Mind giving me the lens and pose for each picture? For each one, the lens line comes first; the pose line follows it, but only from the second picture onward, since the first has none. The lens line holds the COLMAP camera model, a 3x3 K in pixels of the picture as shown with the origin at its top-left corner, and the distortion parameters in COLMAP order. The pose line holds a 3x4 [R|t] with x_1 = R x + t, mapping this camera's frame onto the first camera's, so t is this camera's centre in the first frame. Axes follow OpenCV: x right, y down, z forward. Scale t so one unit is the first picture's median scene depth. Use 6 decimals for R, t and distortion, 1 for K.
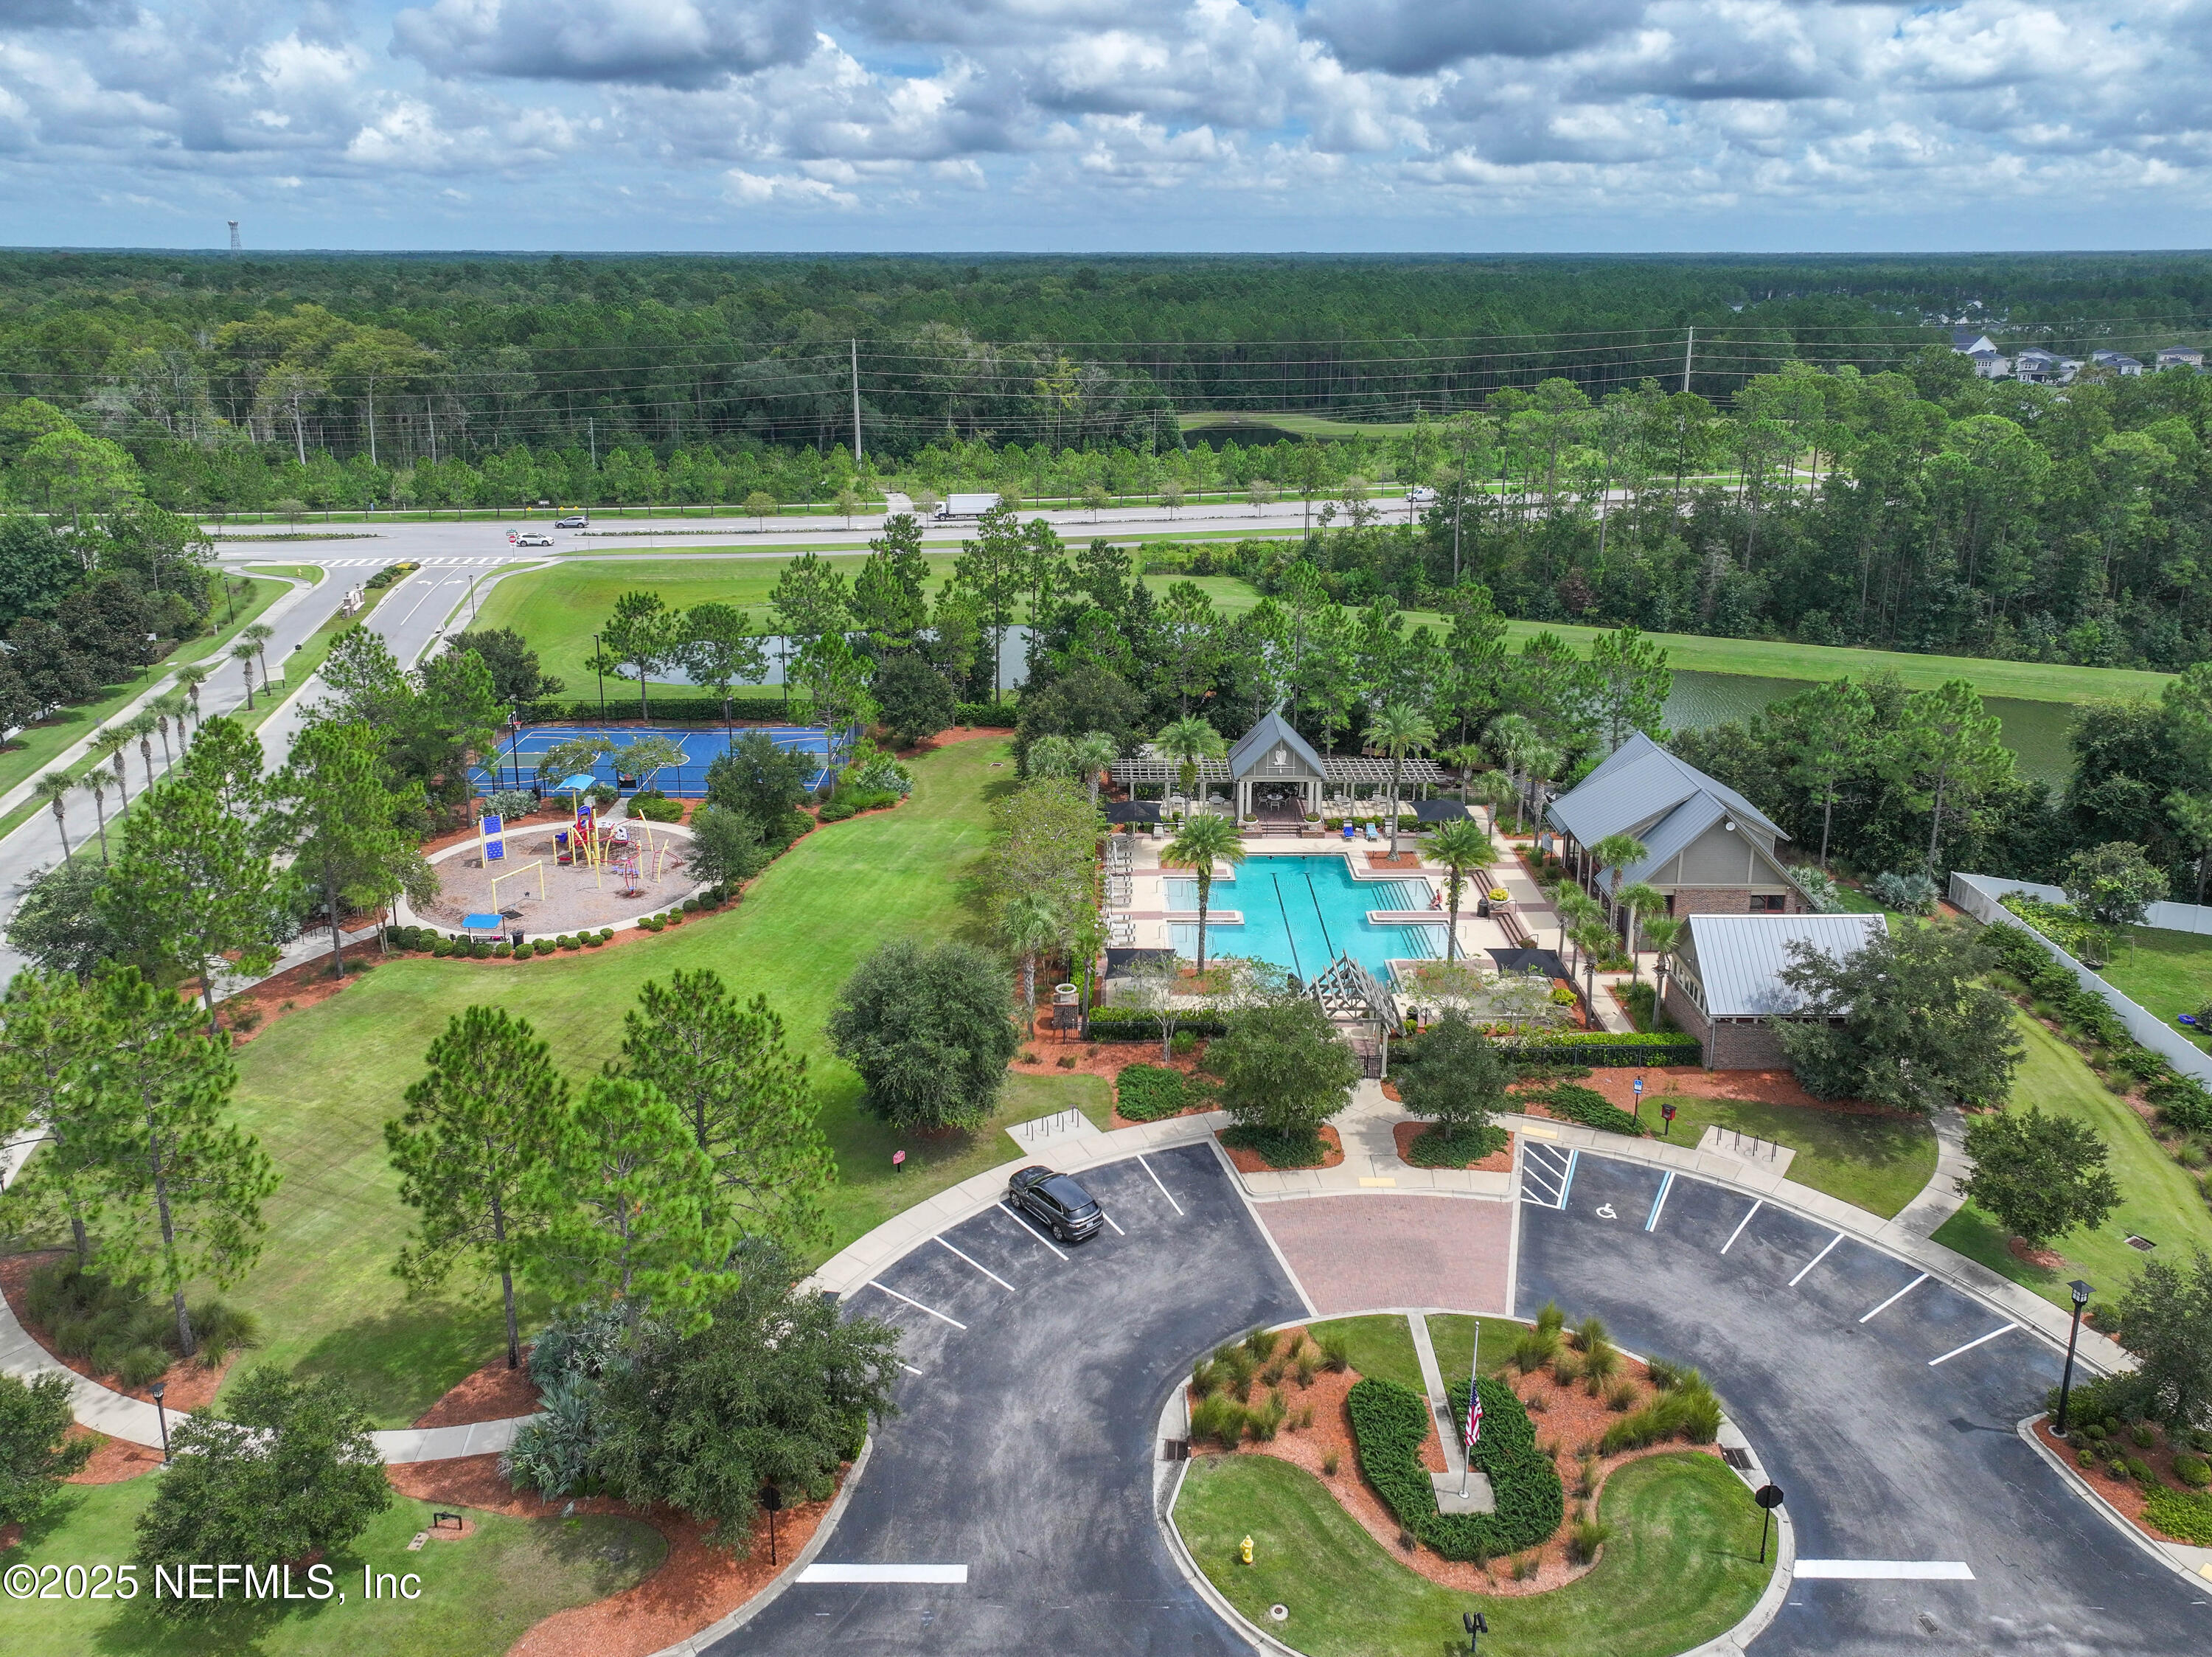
lens RADIAL K [[1539.0, 0, 1109.0], [0, 1539.0, 775.3], [0, 0, 1]] dist [0.002313, -0.004419]
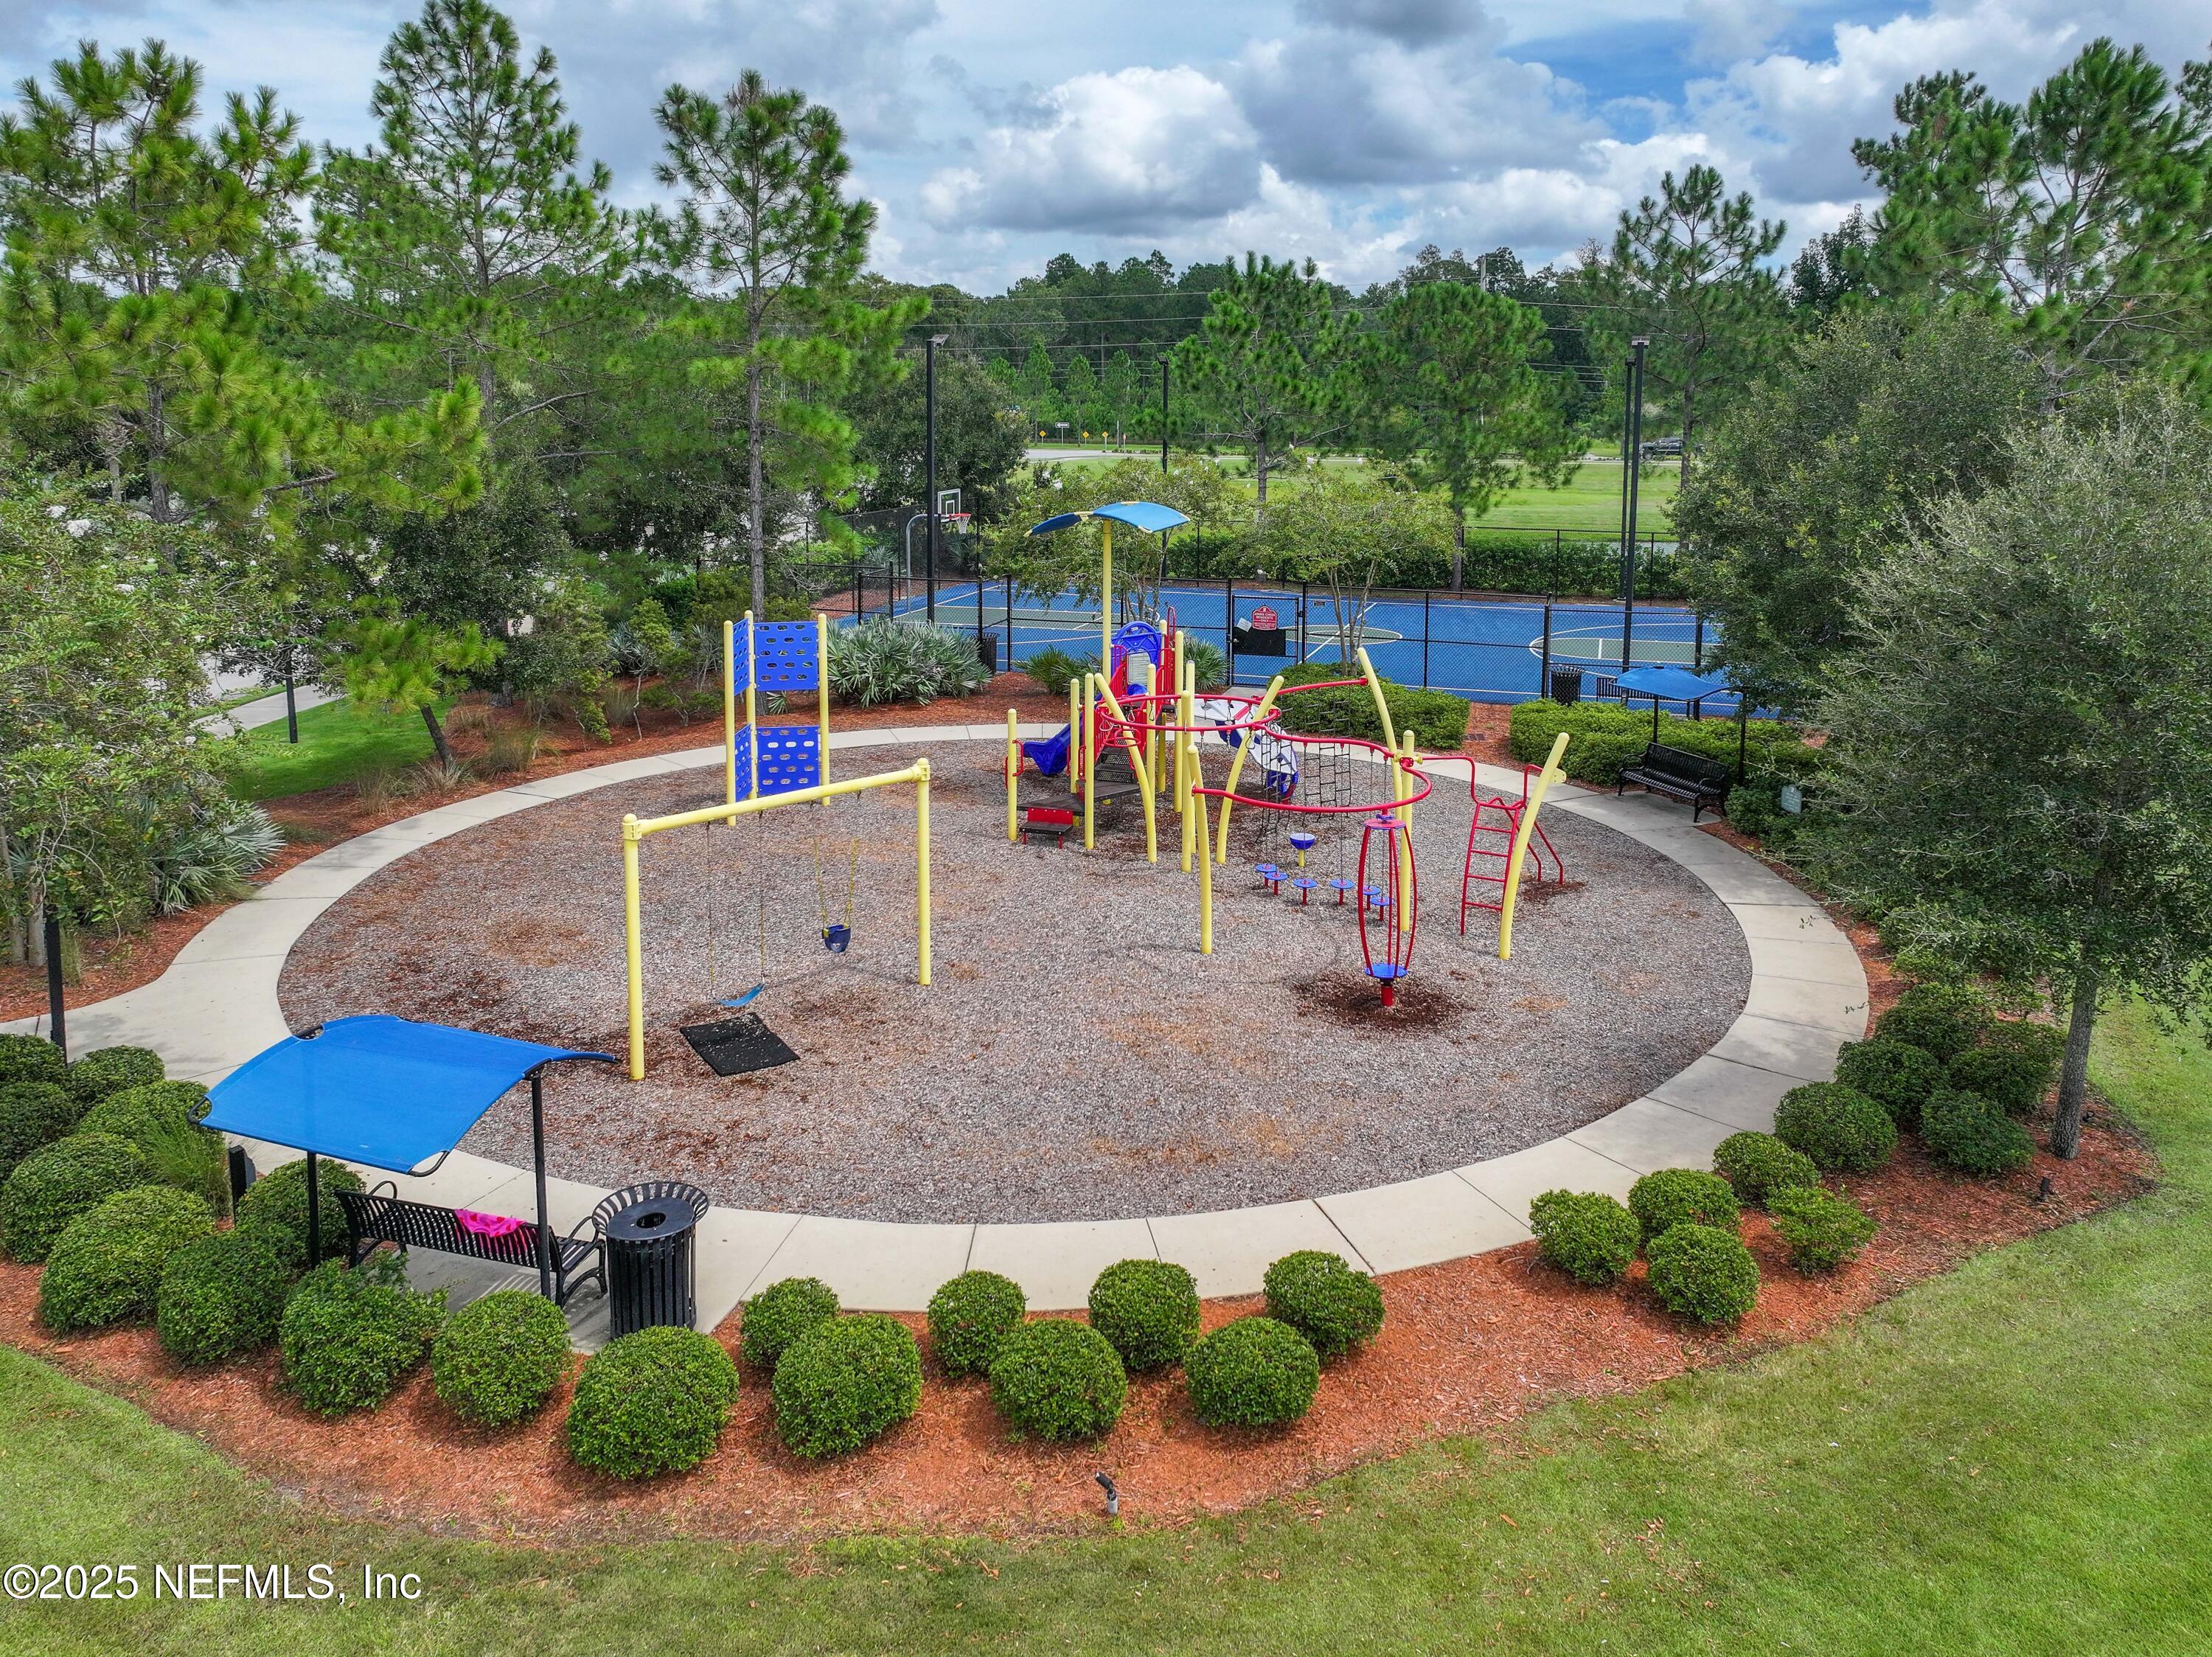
lens RADIAL K [[1539.0, 0, 1109.0], [0, 1539.0, 775.3], [0, 0, 1]] dist [0.002313, -0.004419]
pose [[0.951253, 0.063071, -0.301894, -0.288507], [-0.089620, 0.993156, -0.074901, 0.067169], [0.295103, 0.098306, 0.950395, 0.817988]]
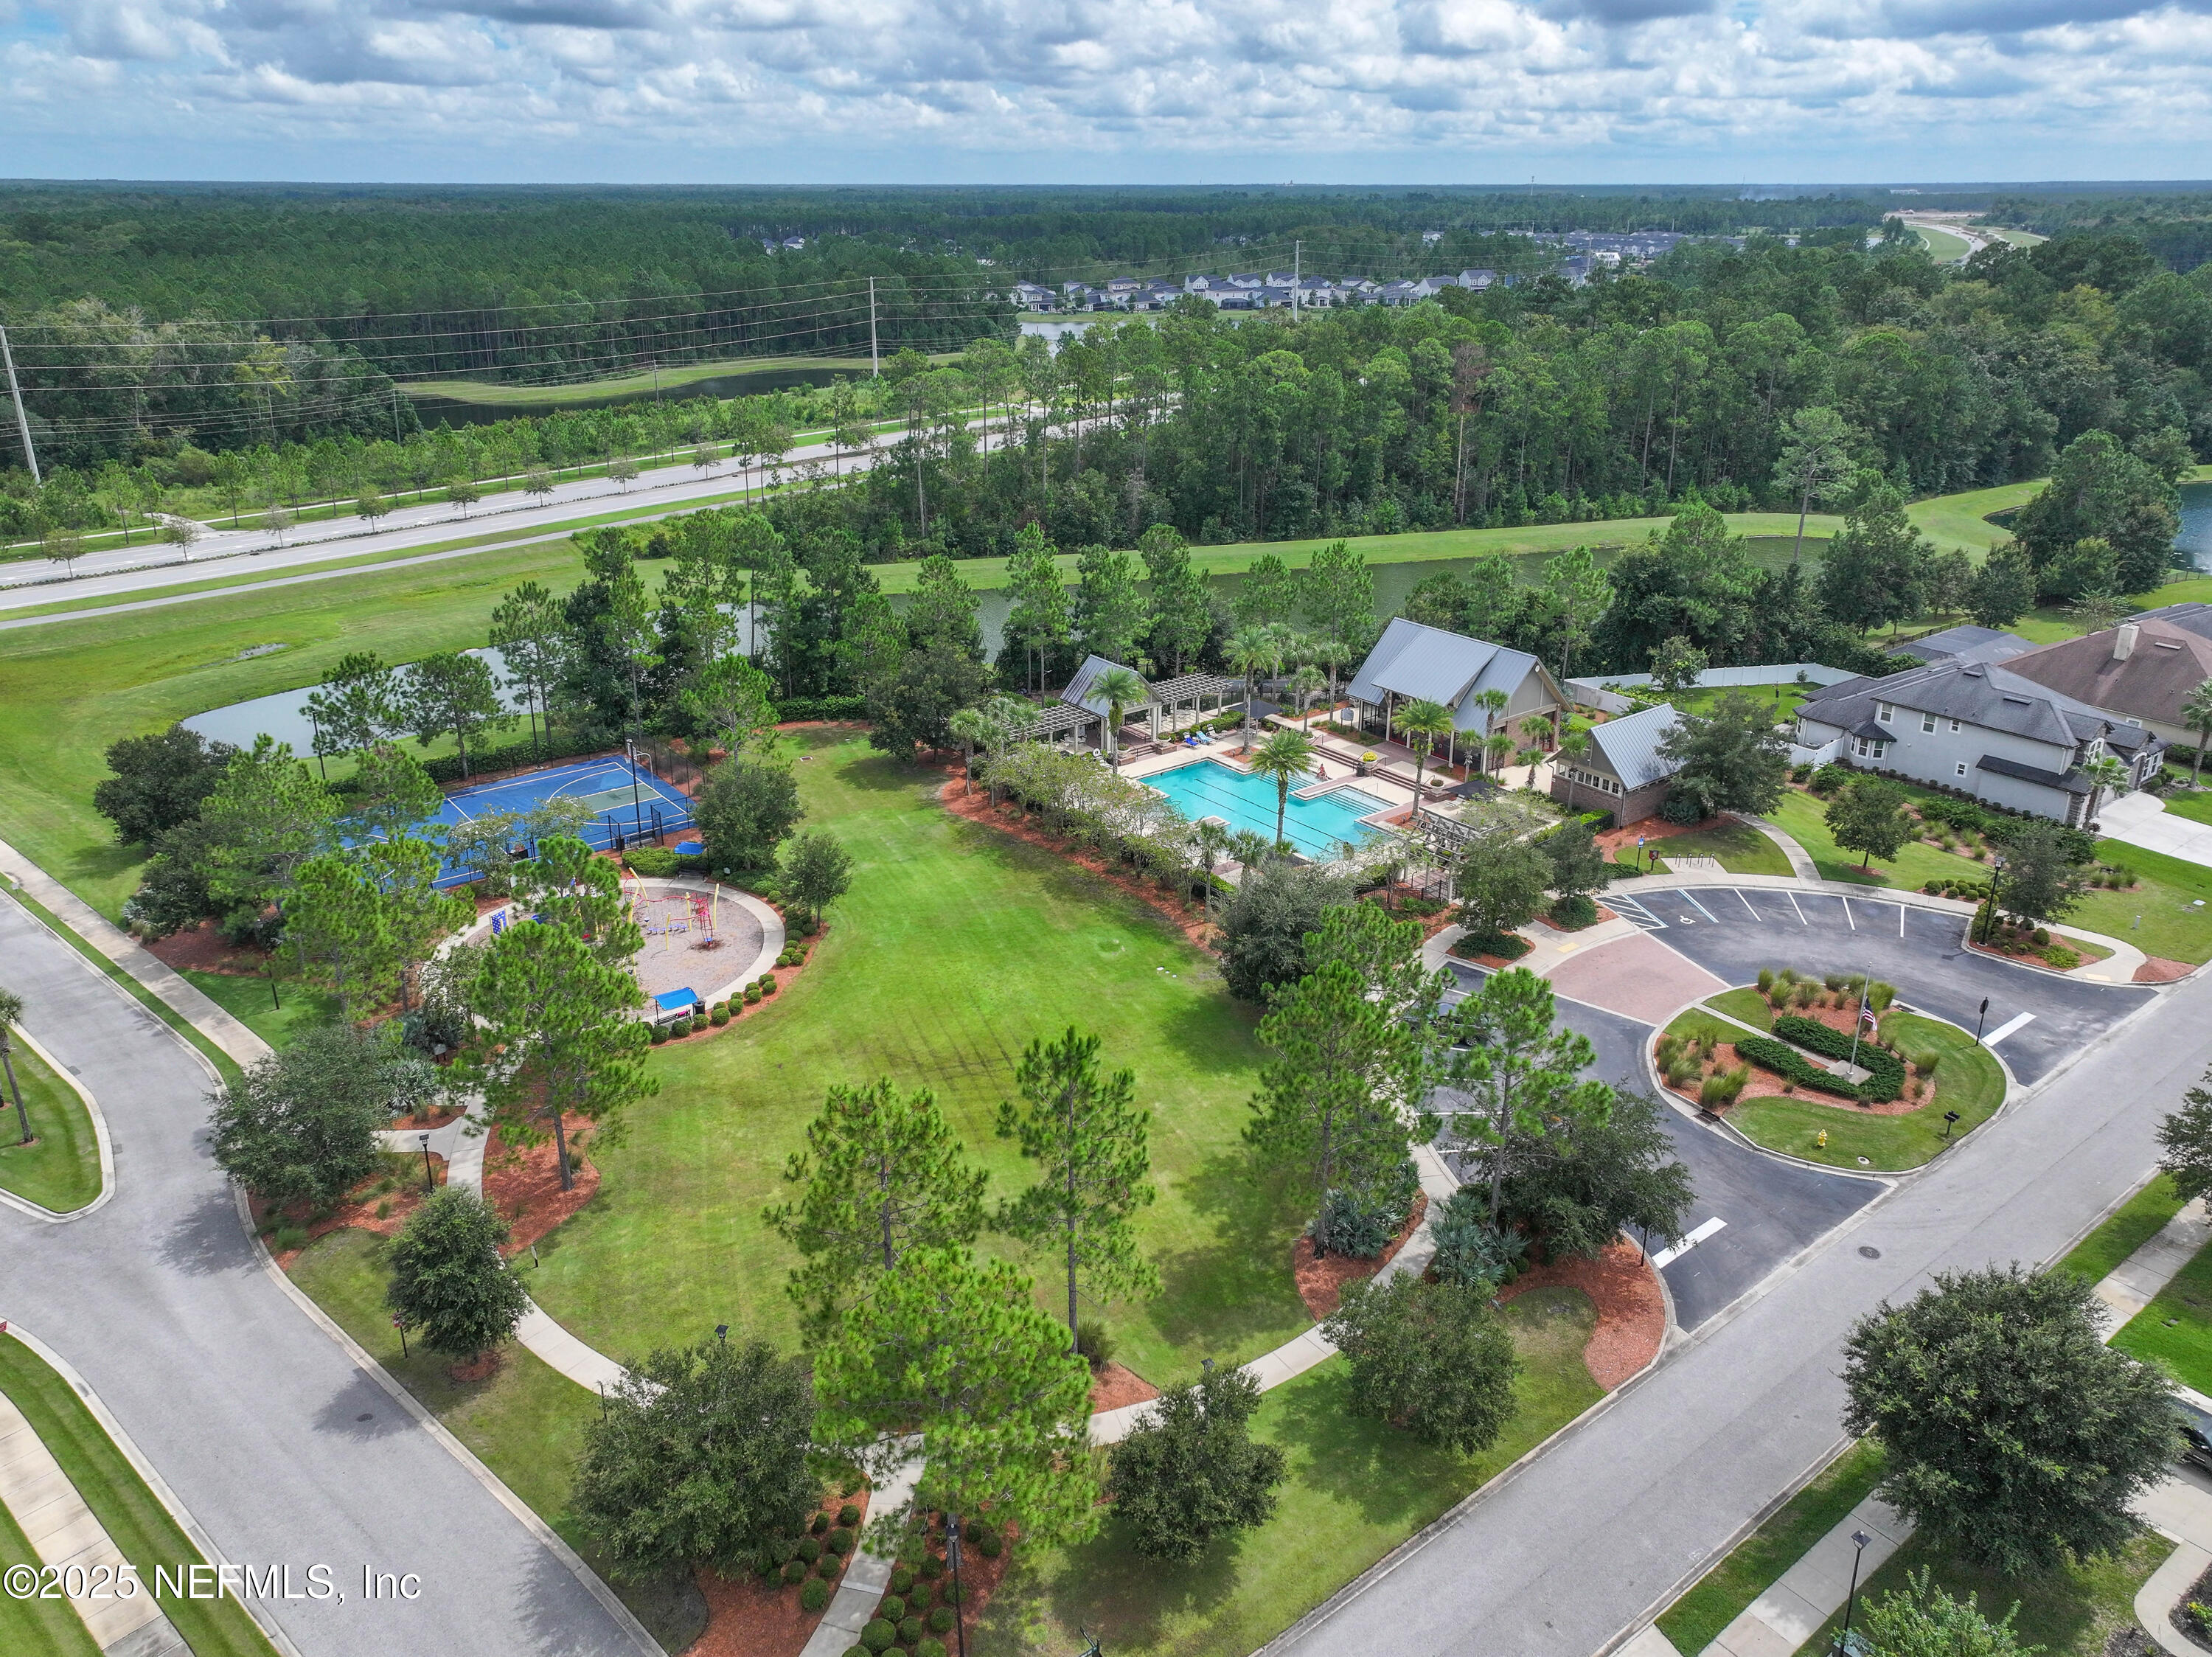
lens RADIAL K [[1539.0, 0, 1109.0], [0, 1539.0, 775.3], [0, 0, 1]] dist [0.002313, -0.004419]
pose [[0.797098, -0.212881, 0.565081, -0.635074], [0.191365, 0.976616, 0.097979, -0.073669], [-0.572726, 0.030038, 0.819197, 0.059594]]
